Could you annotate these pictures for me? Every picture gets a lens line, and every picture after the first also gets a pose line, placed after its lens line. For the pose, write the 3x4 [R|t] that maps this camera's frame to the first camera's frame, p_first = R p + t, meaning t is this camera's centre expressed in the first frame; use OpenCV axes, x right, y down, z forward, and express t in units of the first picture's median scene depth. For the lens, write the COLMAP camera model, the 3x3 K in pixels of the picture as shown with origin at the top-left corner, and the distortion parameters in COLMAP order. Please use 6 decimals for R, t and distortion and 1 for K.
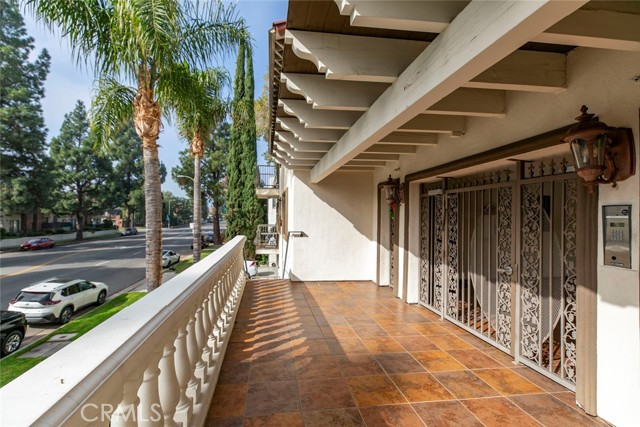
lens RADIAL K [[288.5, 0, 311.7], [0, 288.5, 214.2], [0, 0, 1]] dist [-0.001331, -0.000250]
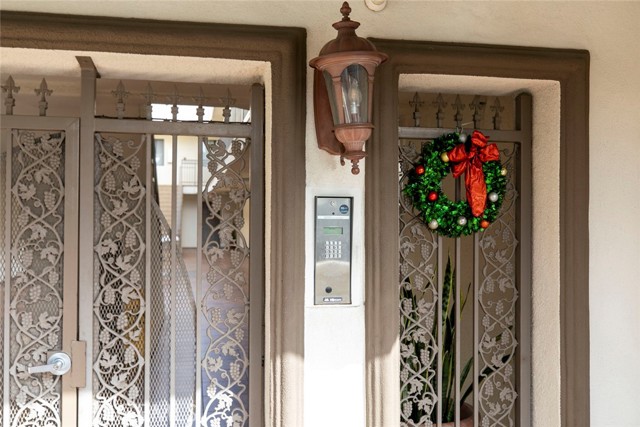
lens RADIAL K [[609.3, 0, 320.0], [0, 609.3, 213.5], [0, 0, 1]] dist [-0.012957, -0.025081]
pose [[-0.084349, 0.010238, 0.996384, -0.137638], [-0.015598, 0.999811, -0.011594, 0.015014], [-0.996314, -0.016519, -0.084174, 1.000913]]
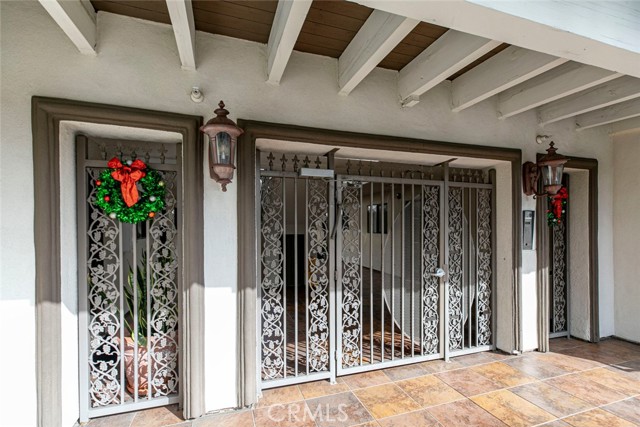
lens RADIAL K [[298.7, 0, 320.5], [0, 298.7, 224.8], [0, 0, 1]] dist [-0.001473, 0.000677]
pose [[-0.181965, -0.025249, 0.982981, -0.181442], [-0.025396, 0.999457, 0.020971, 0.019039], [-0.982977, -0.021148, -0.182508, 1.287205]]
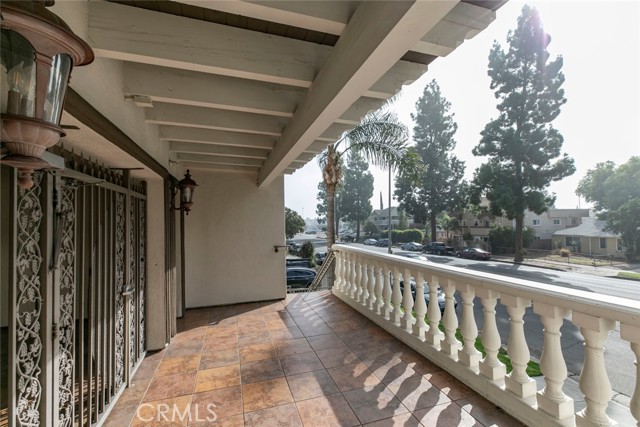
lens RADIAL K [[293.8, 0, 310.5], [0, 293.8, 220.6], [0, 0, 1]] dist [0.001728, 0.000318]
pose [[-0.992338, -0.002873, -0.123522, 0.197105], [-0.000124, 0.999752, -0.022260, 0.004846], [0.123556, -0.022075, -0.992092, 1.582756]]
